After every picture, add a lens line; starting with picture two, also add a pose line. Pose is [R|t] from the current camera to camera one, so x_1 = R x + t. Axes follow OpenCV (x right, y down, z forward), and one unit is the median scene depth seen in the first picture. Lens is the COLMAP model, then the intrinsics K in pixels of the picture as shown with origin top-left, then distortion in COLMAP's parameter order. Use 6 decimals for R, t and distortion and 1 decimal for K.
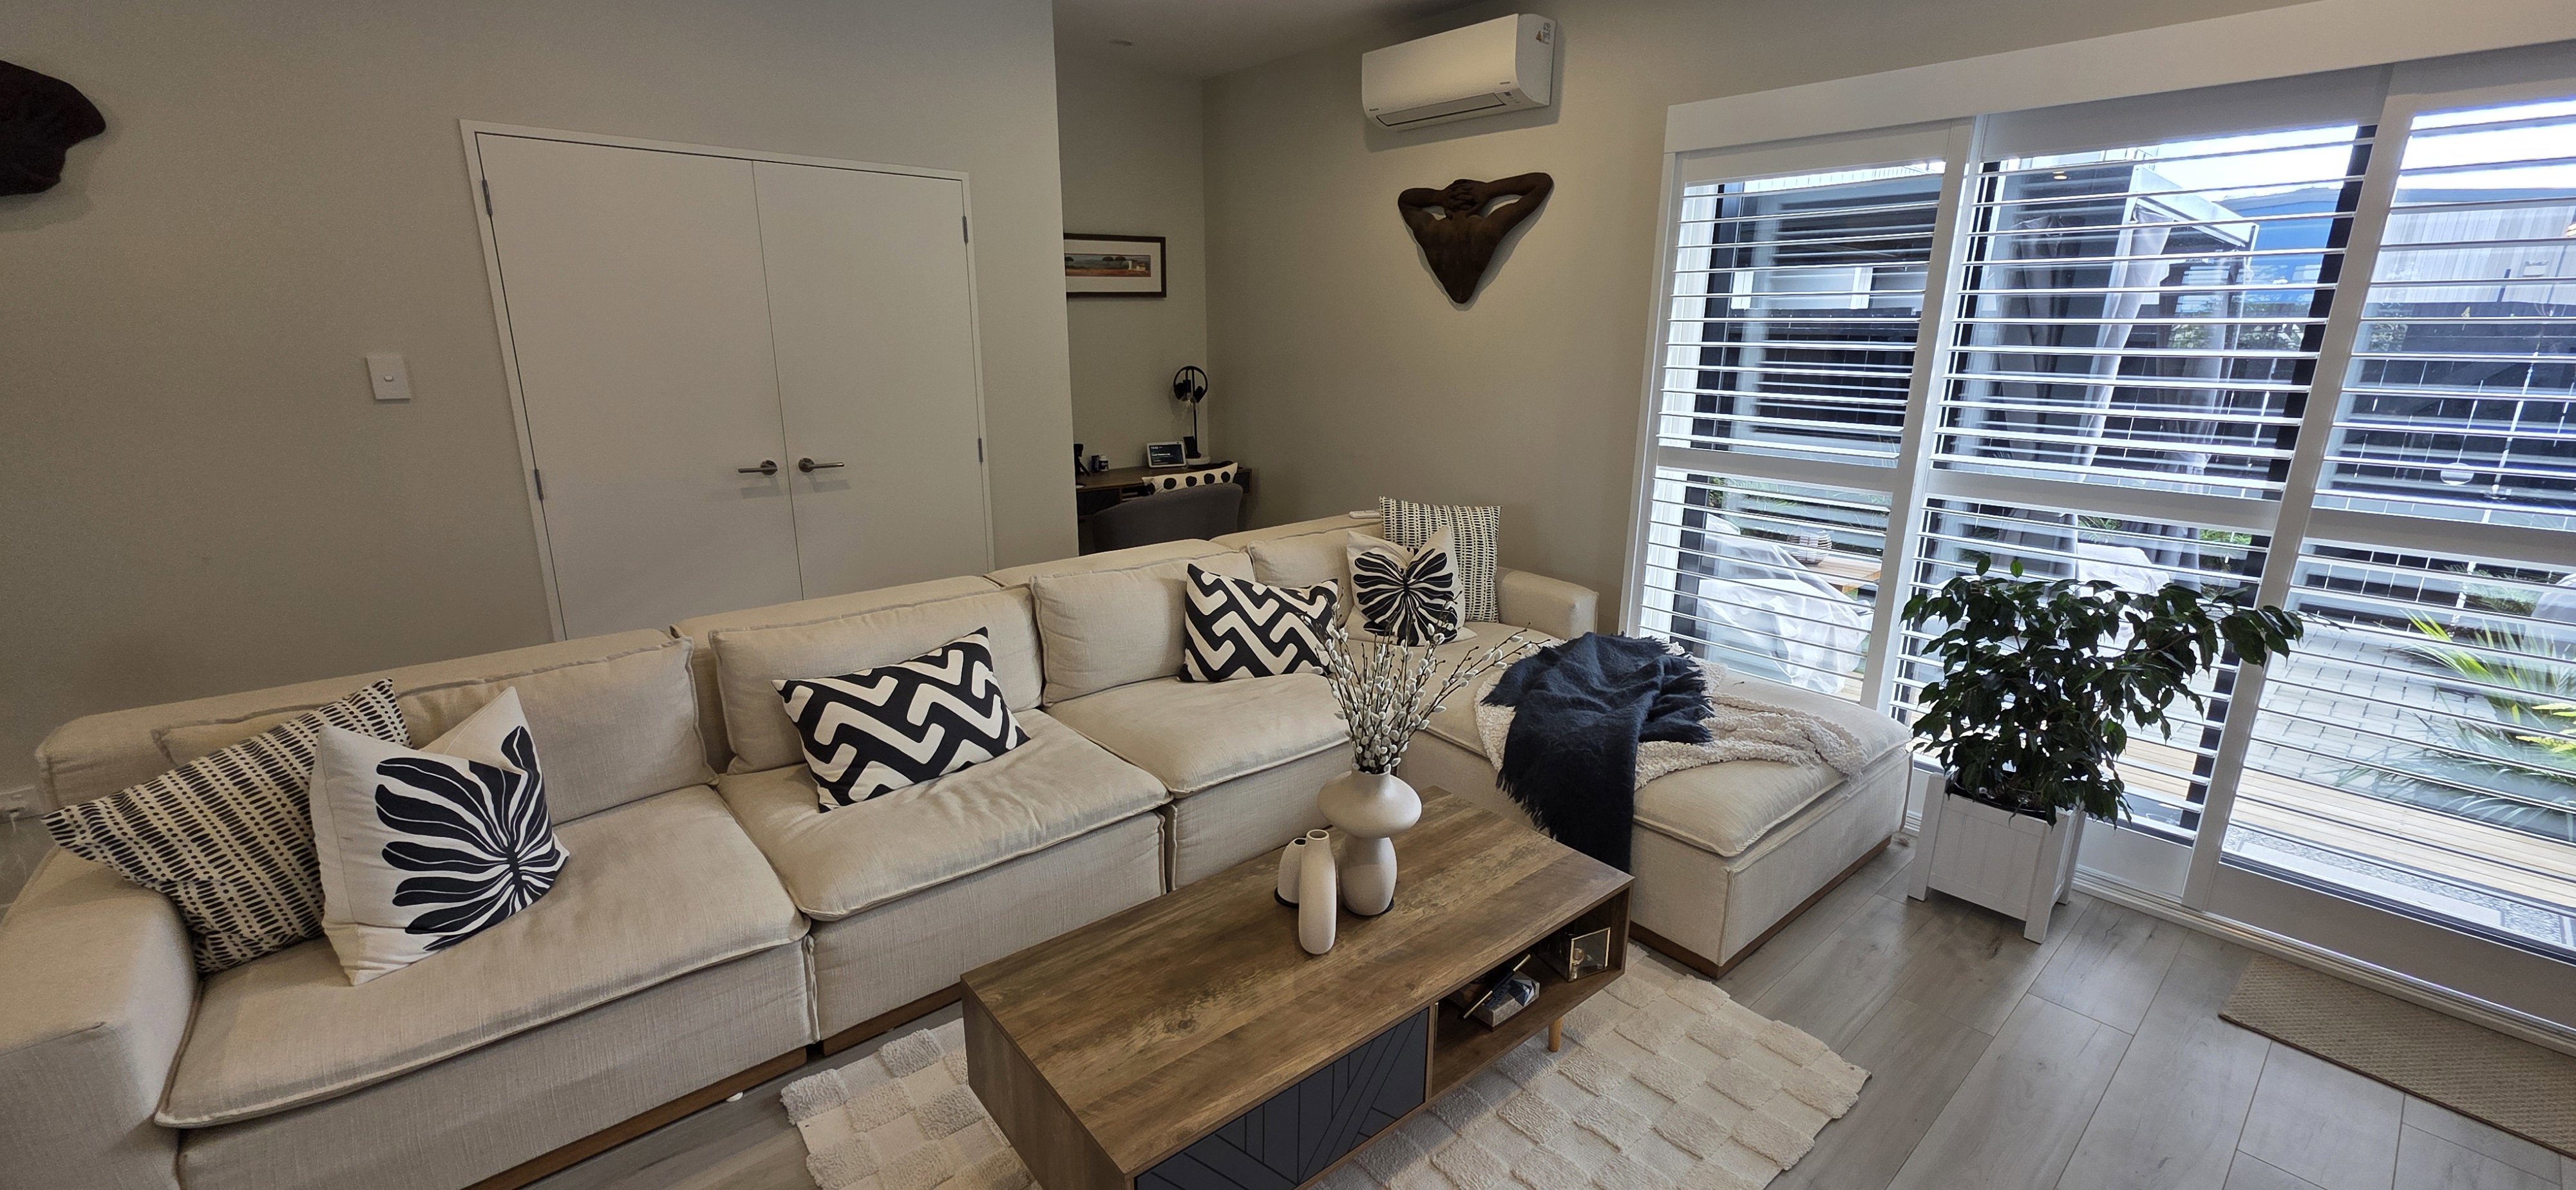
lens RADIAL K [[1023.4, 0, 1282.1], [0, 1023.4, 592.7], [0, 0, 1]] dist [0.004343, 0.000335]
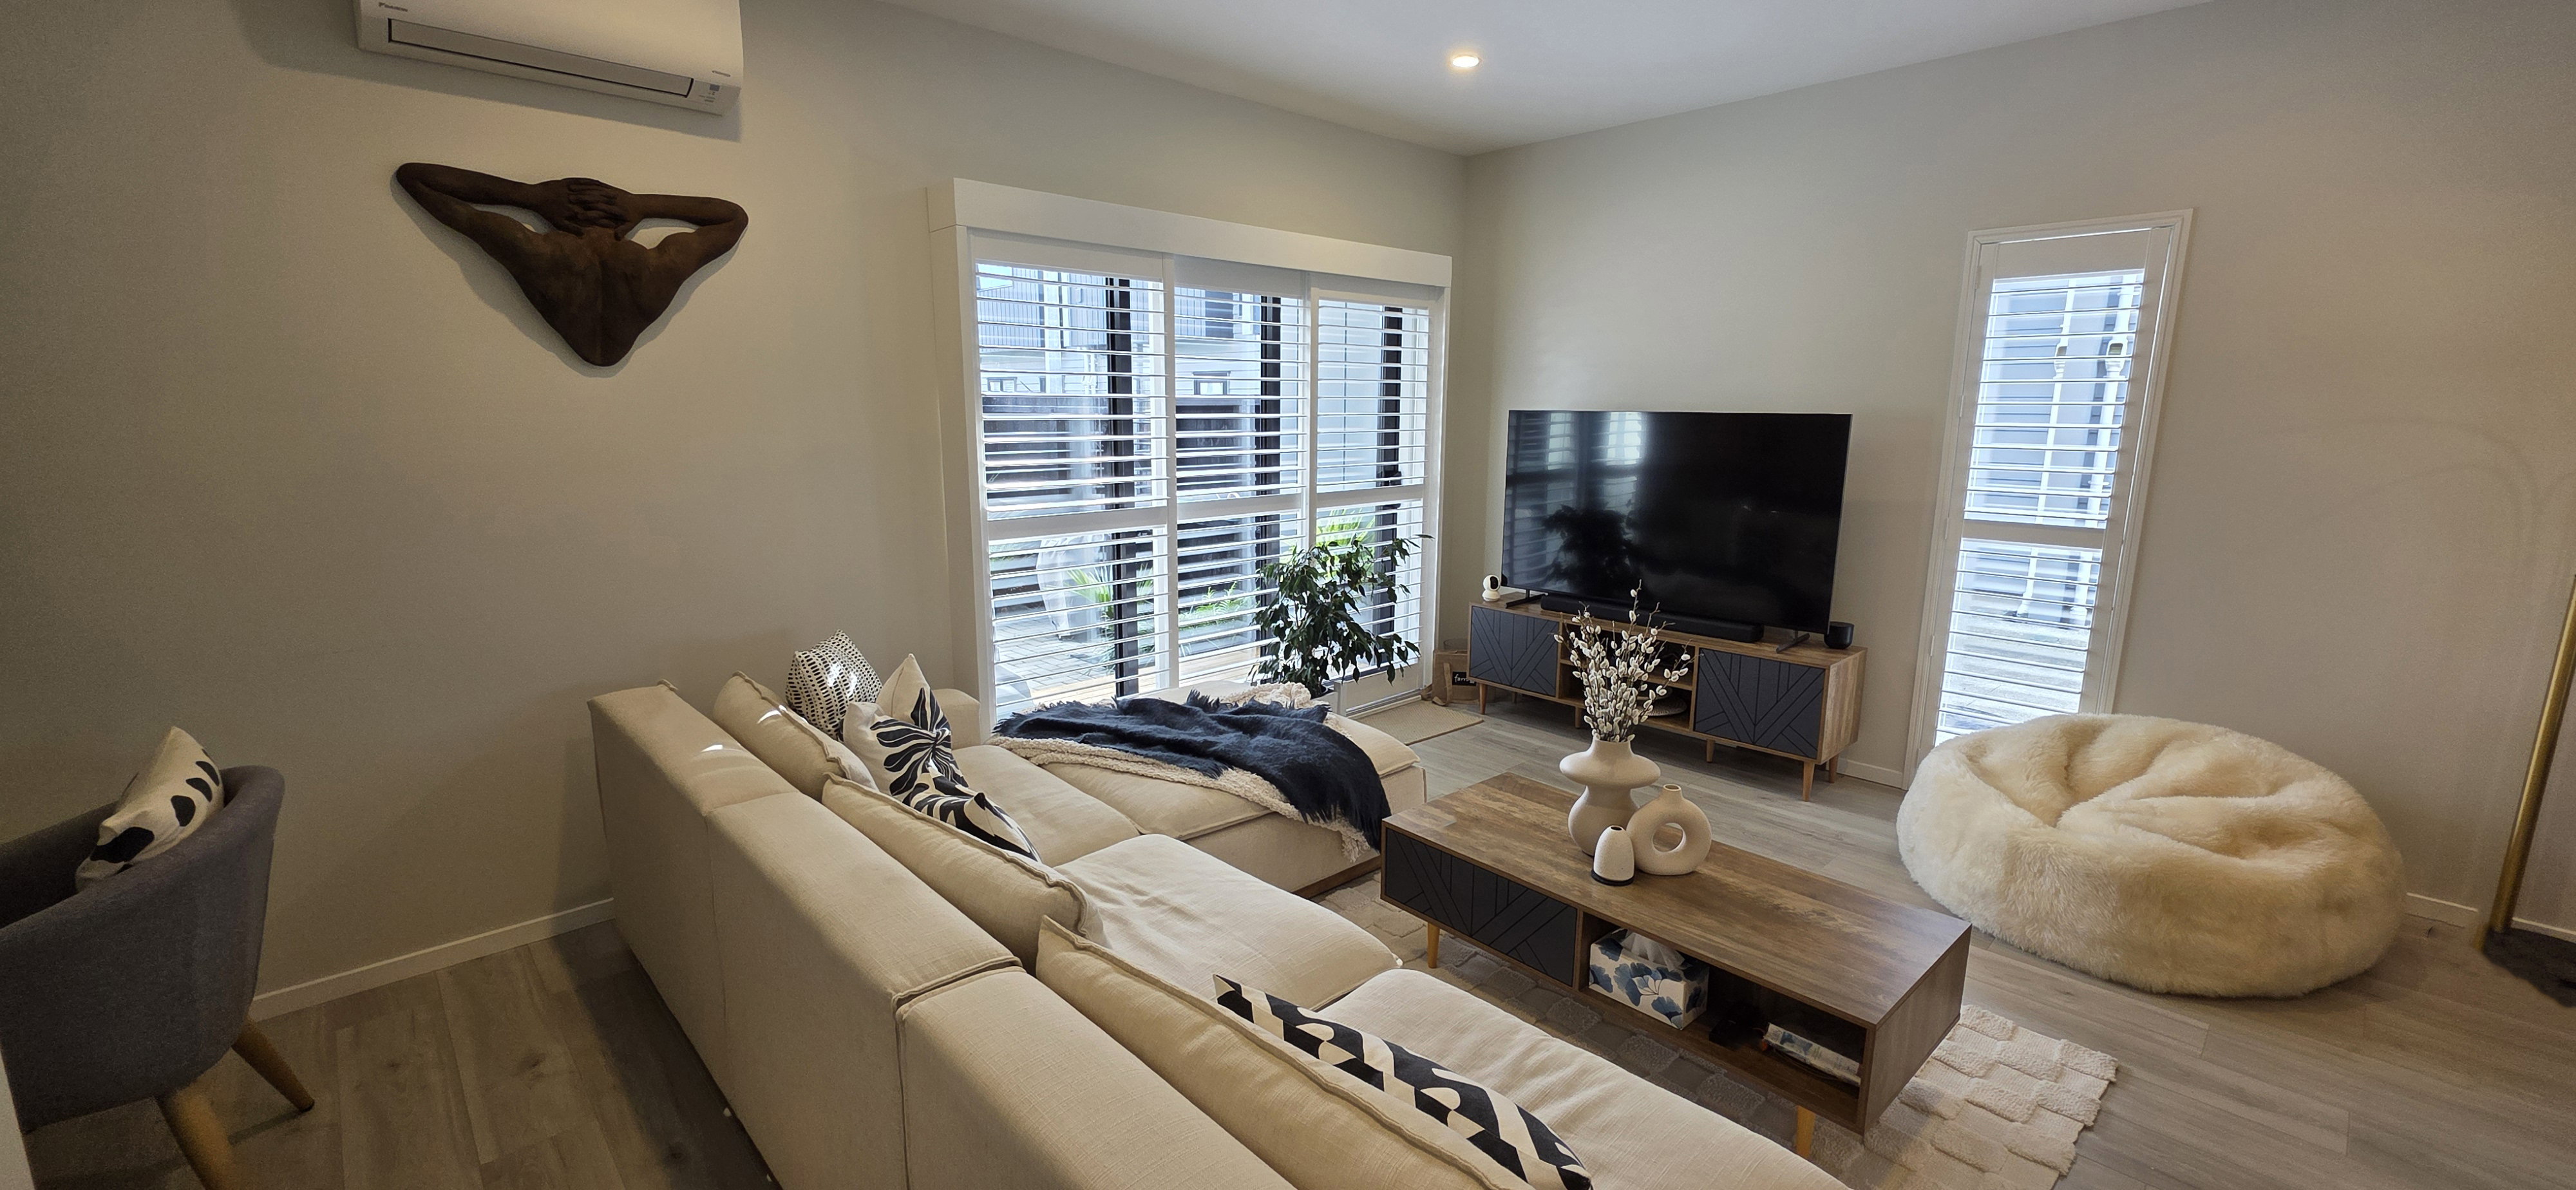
lens RADIAL K [[1023.4, 0, 1282.1], [0, 1023.4, 592.7], [0, 0, 1]] dist [0.004343, 0.000335]
pose [[-0.056477, -0.190440, 0.980073, -0.671930], [0.251413, 0.947294, 0.198558, -0.214038], [-0.966231, 0.257618, -0.005621, 0.800786]]
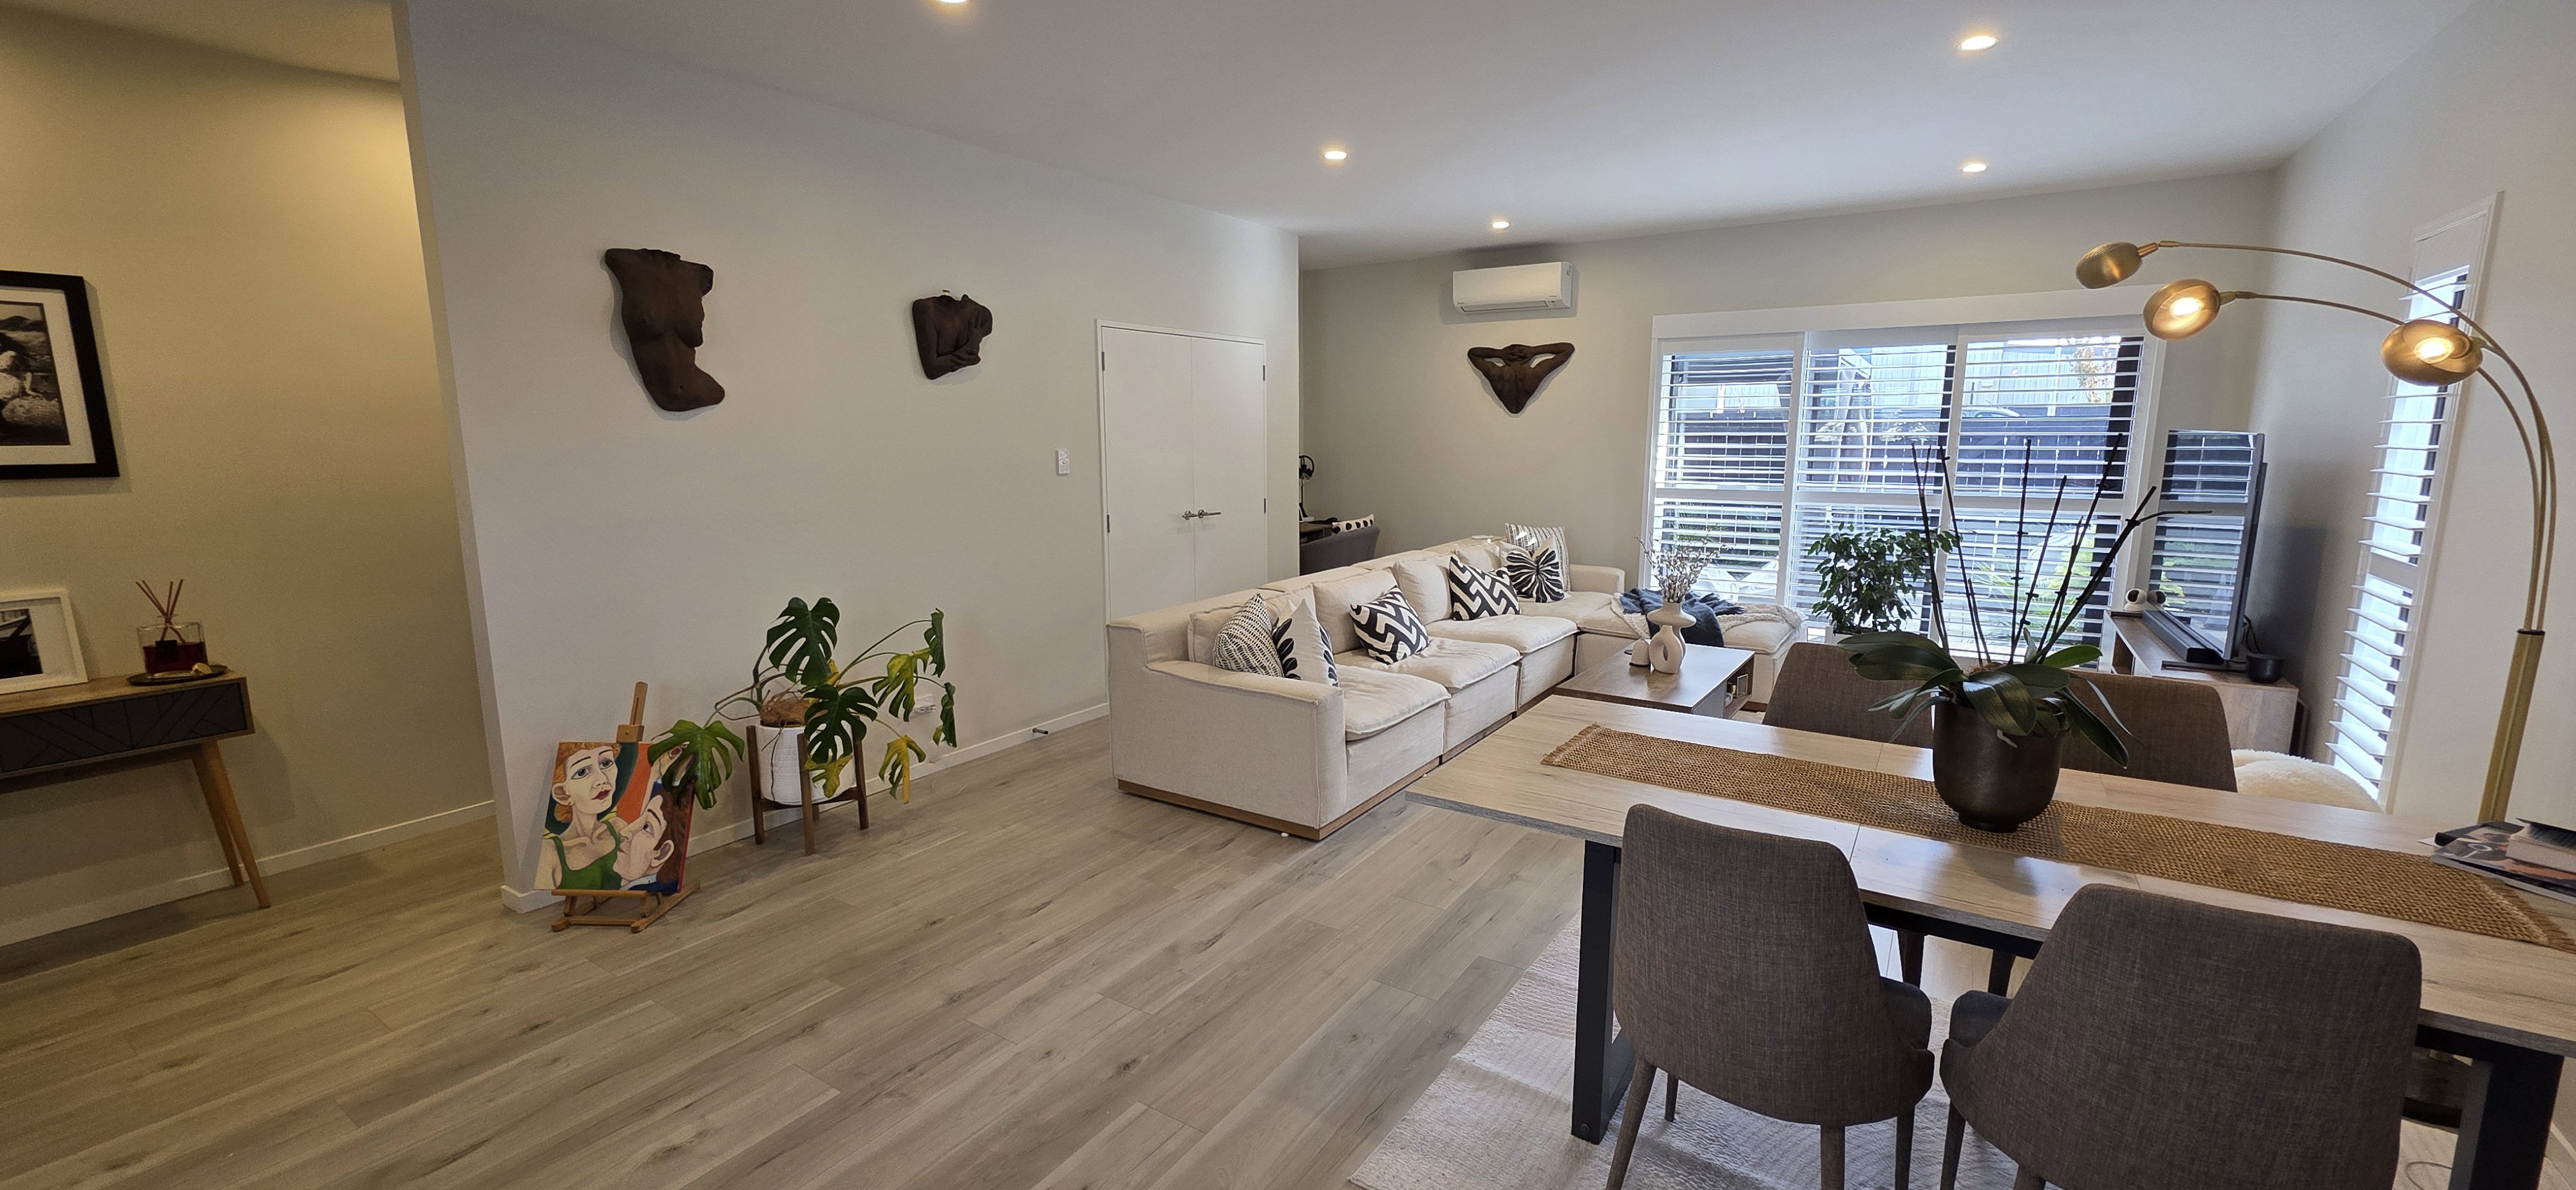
lens RADIAL K [[1023.4, 0, 1282.1], [0, 1023.4, 592.7], [0, 0, 1]] dist [0.004343, 0.000335]
pose [[0.962995, -0.052694, 0.264317, -0.856682], [0.077876, 0.993272, -0.085709, 0.166590], [-0.258022, 0.103121, 0.960620, -0.652260]]
